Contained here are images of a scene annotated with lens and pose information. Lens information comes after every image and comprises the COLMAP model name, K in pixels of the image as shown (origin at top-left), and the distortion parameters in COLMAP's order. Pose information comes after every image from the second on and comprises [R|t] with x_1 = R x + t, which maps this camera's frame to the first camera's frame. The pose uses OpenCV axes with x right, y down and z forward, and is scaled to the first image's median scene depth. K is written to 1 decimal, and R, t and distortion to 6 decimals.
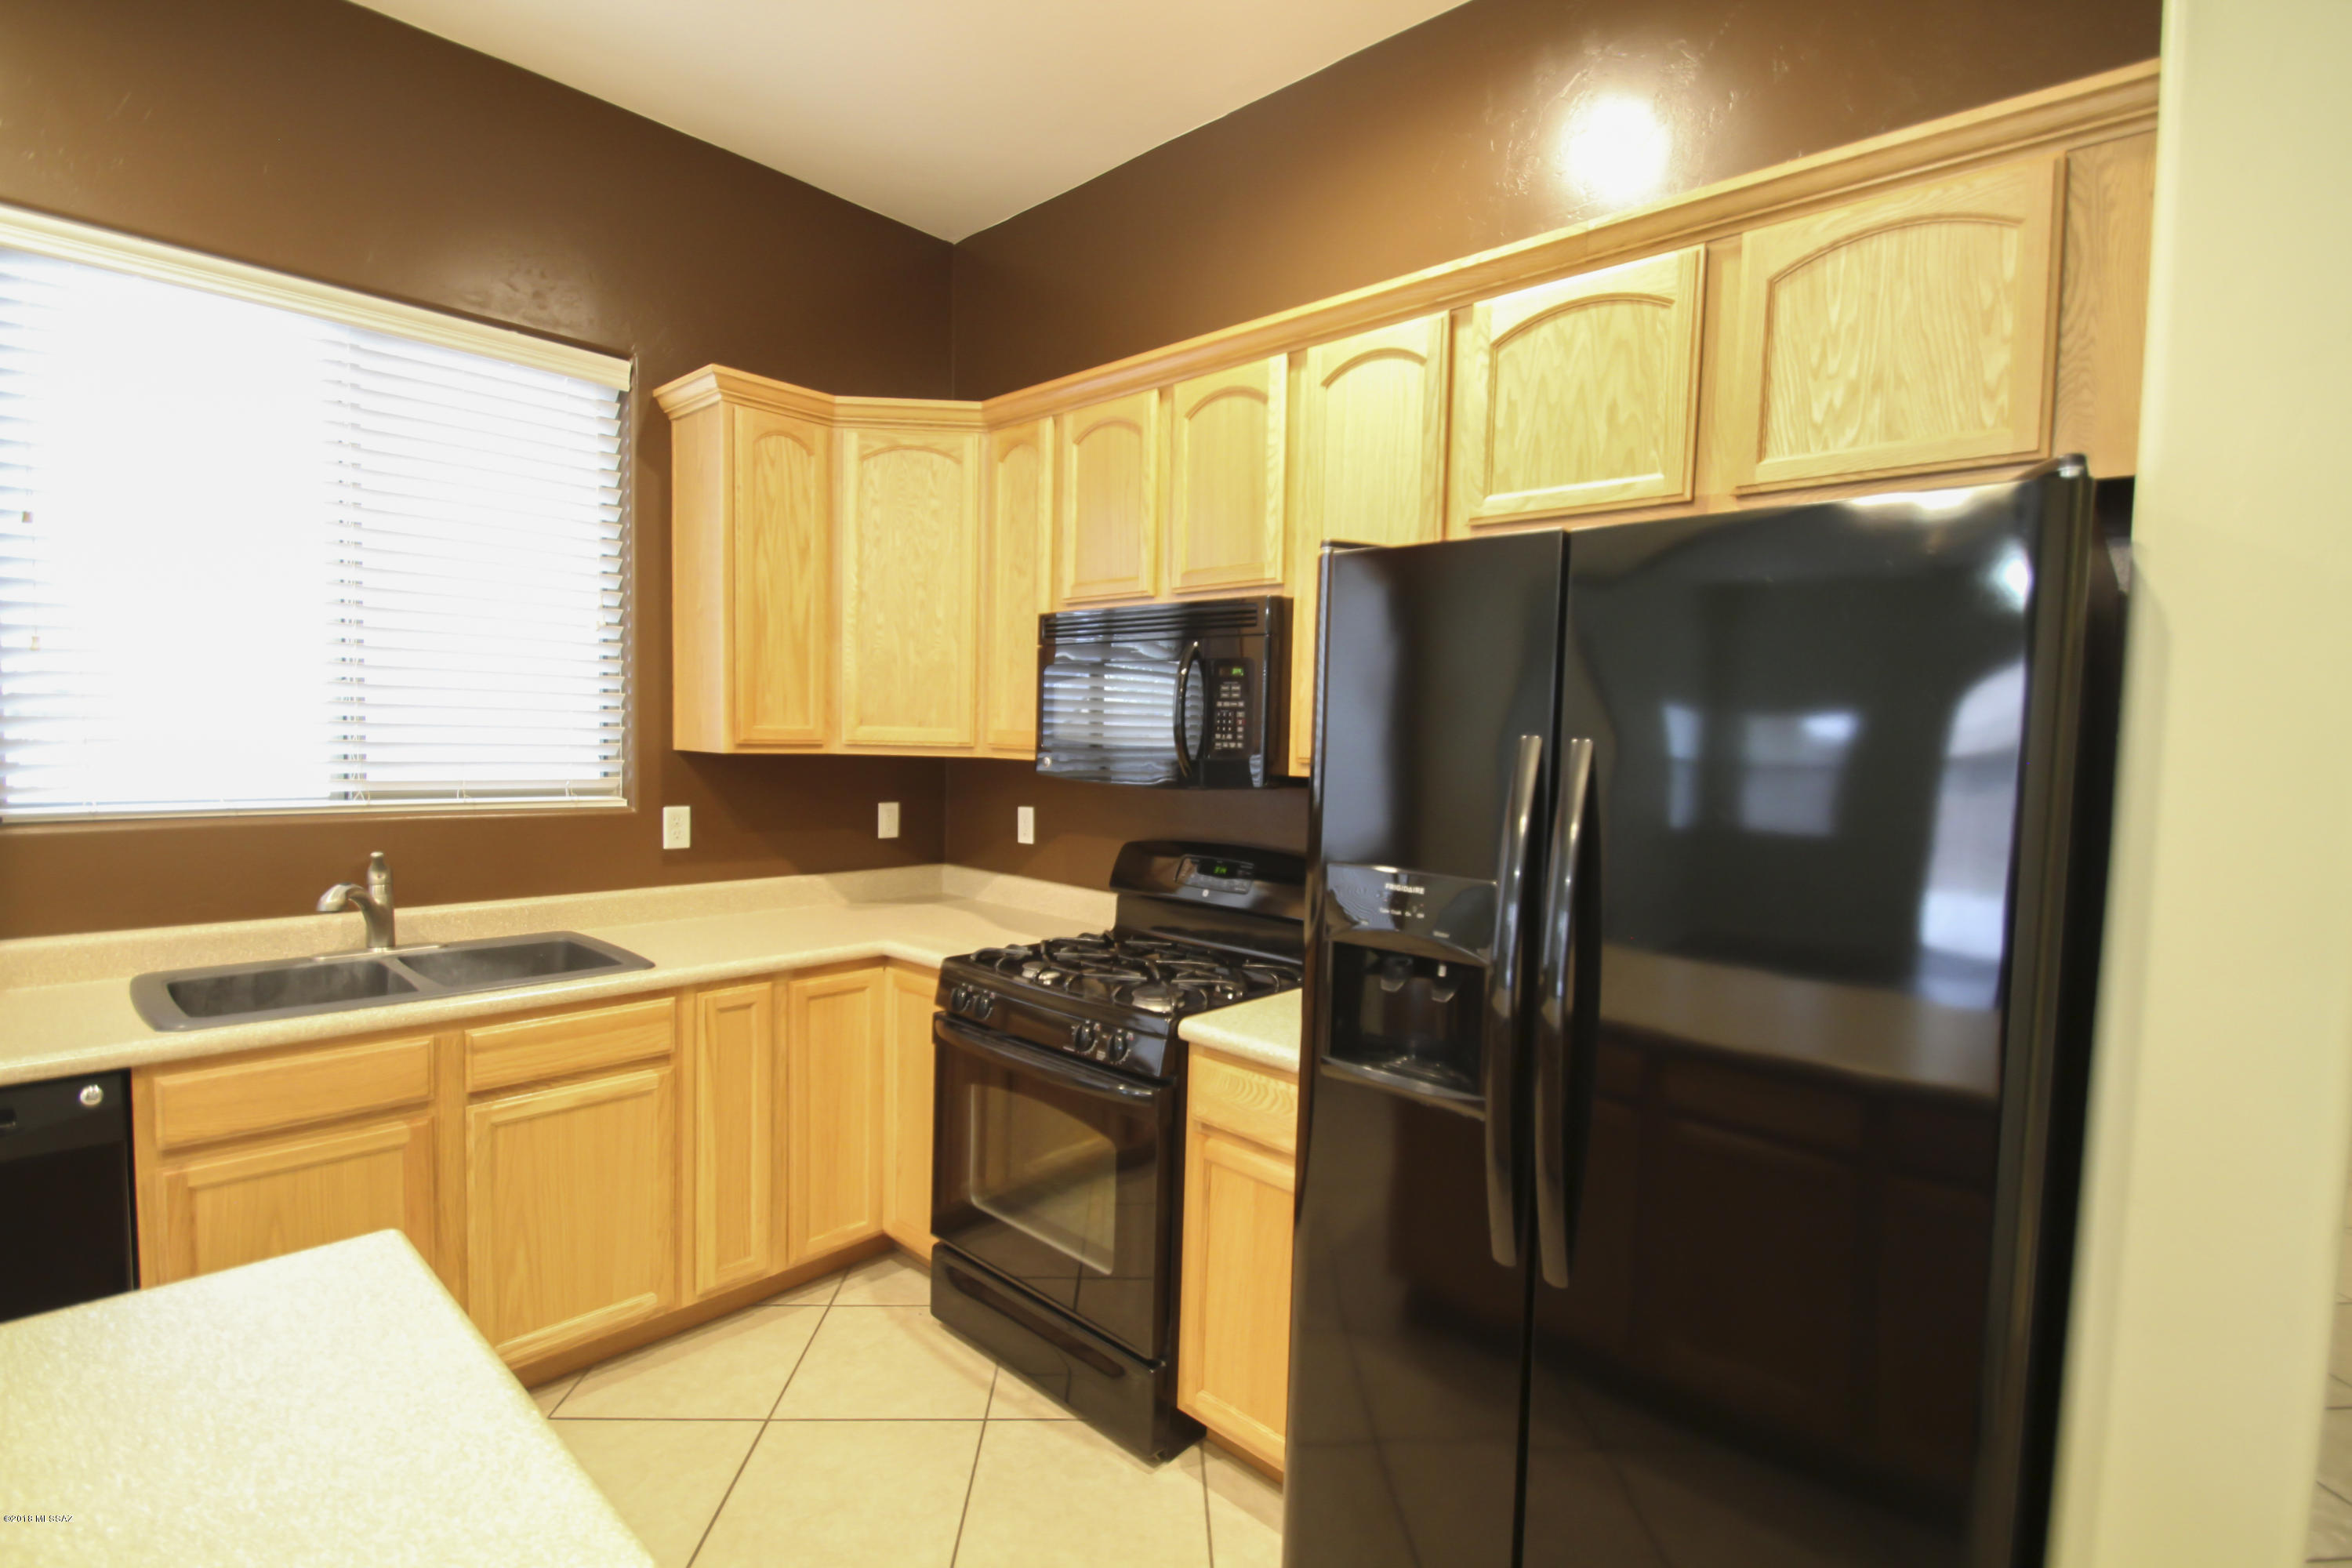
lens RADIAL K [[1087.6, 0, 1191.7], [0, 1087.6, 799.5], [0, 0, 1]] dist [0.001984, -0.010145]
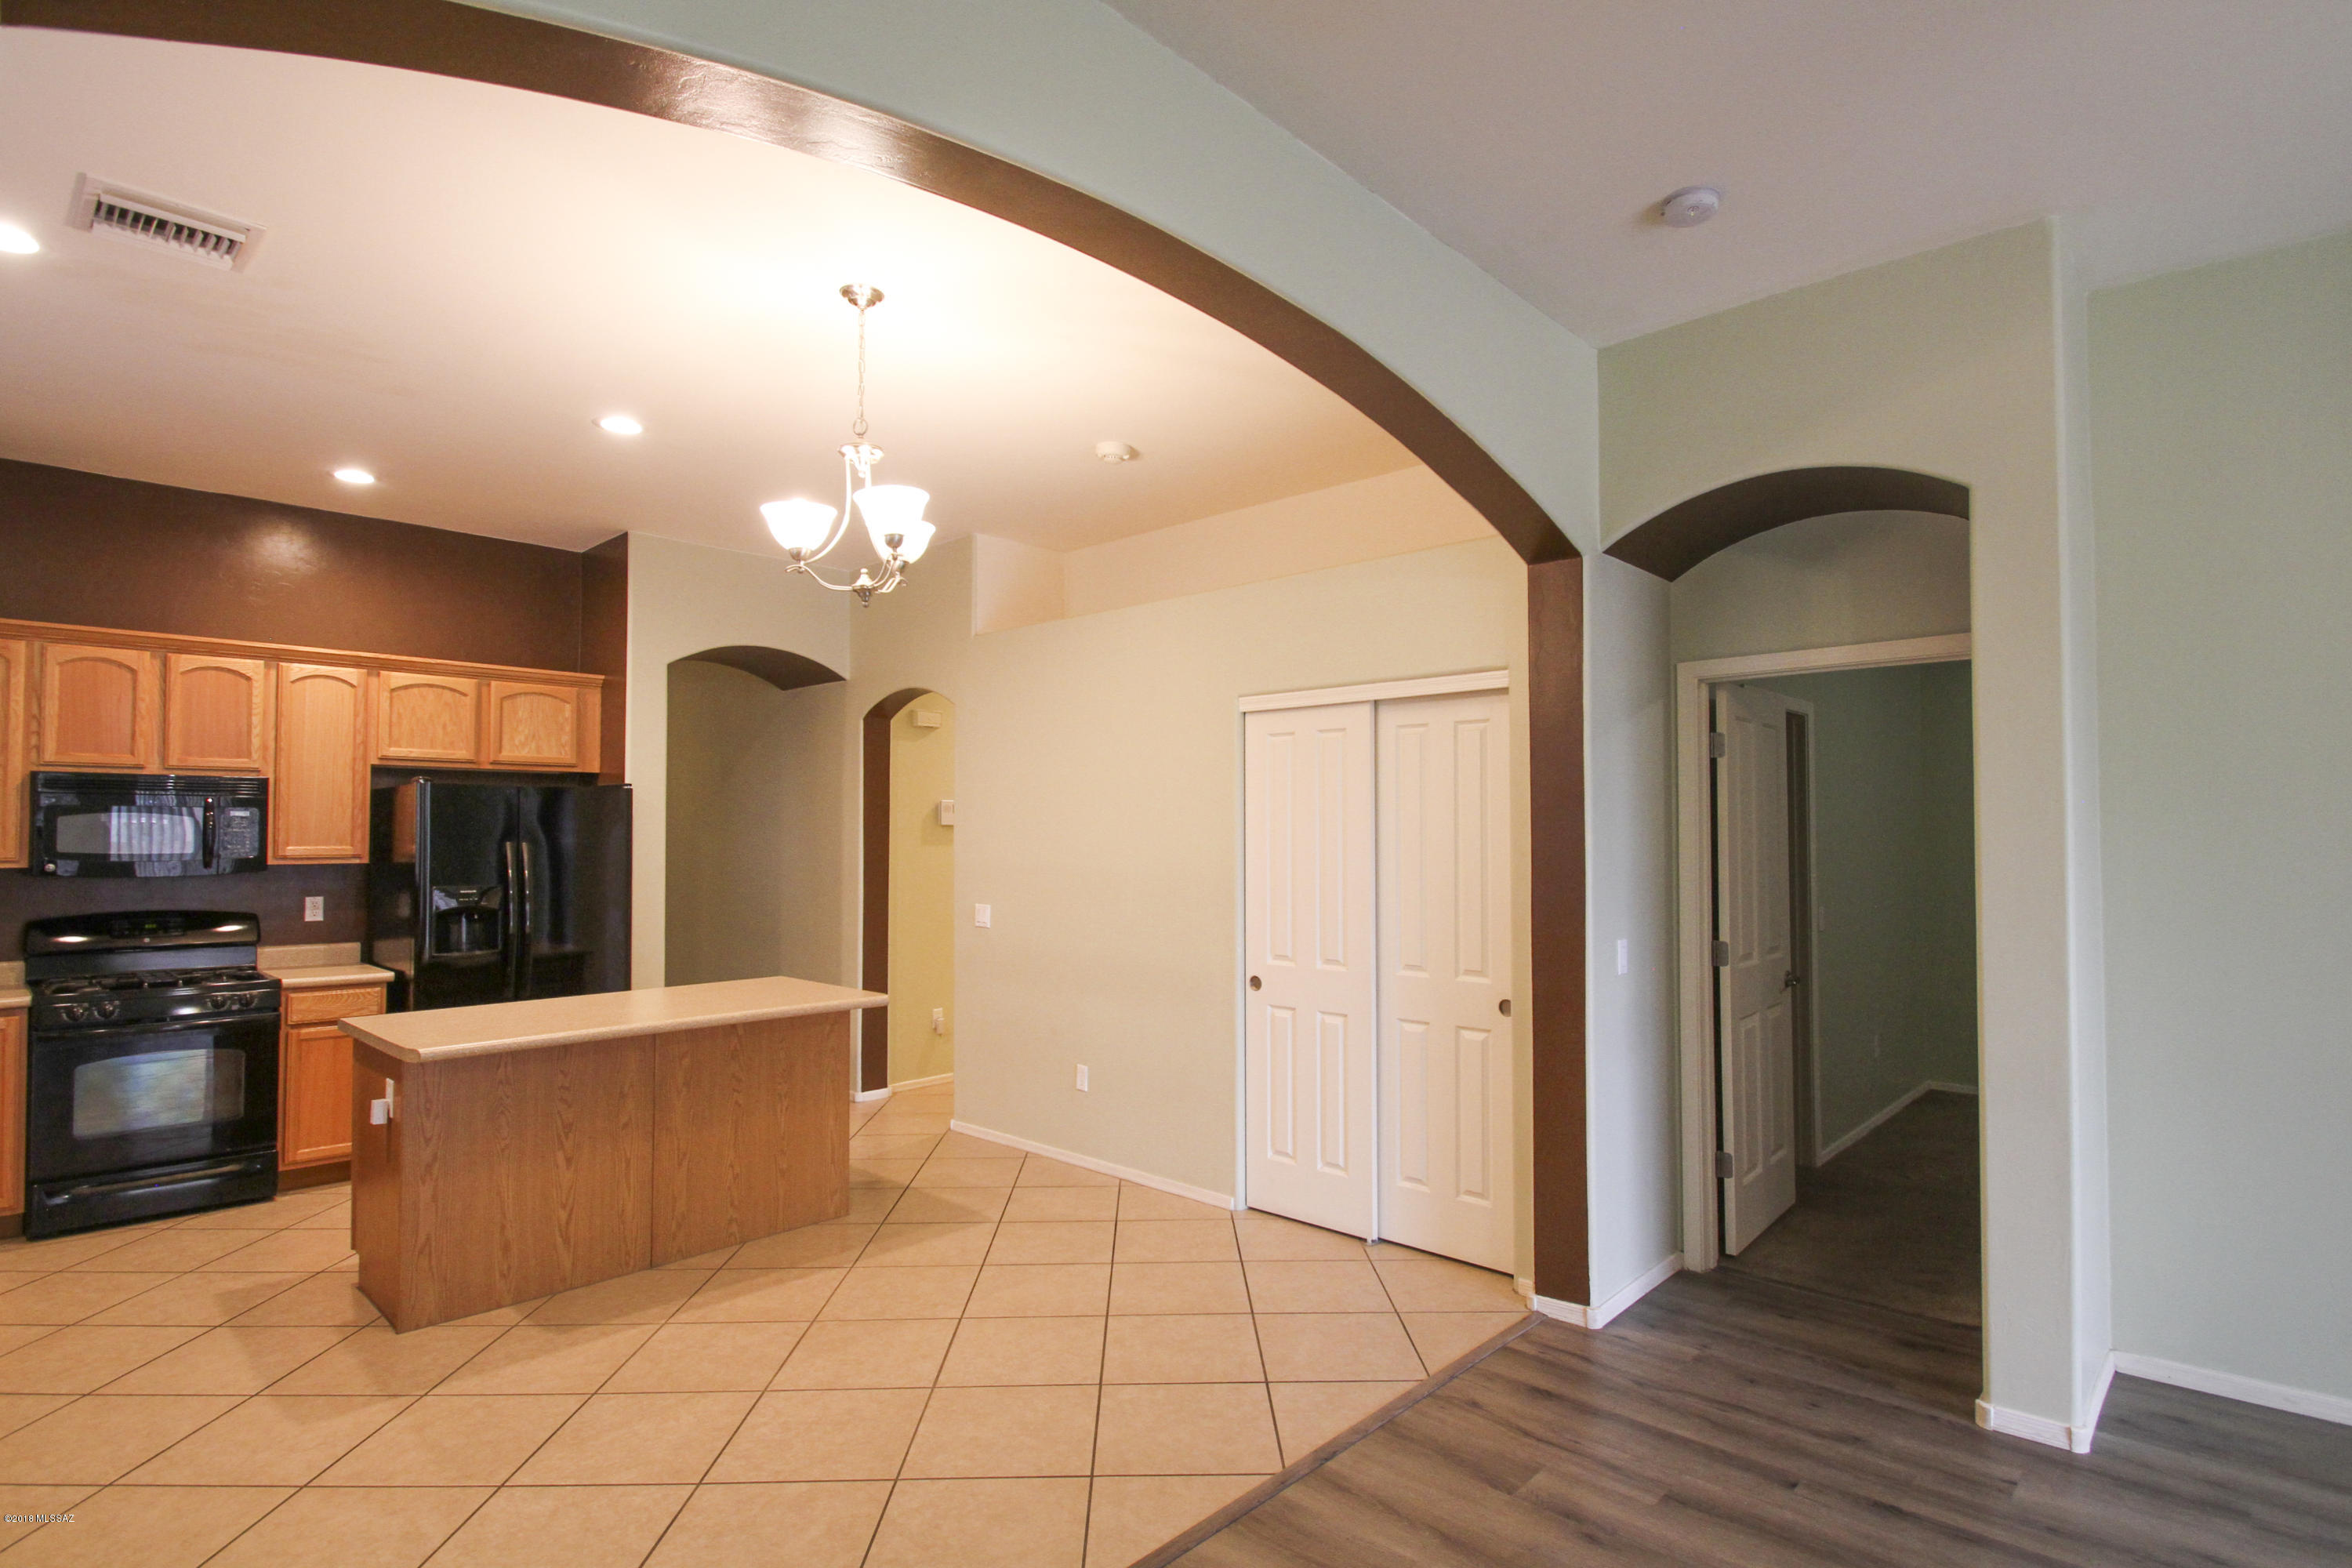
lens RADIAL K [[1165.9, 0, 1176.6], [0, 1165.9, 792.8], [0, 0, 1]] dist [-0.004502, -0.004238]
pose [[0.019397, 0.006430, 0.999791, -2.021293], [0.062656, 0.998006, -0.007634, -0.031618], [-0.997847, 0.062791, 0.018955, -0.738644]]
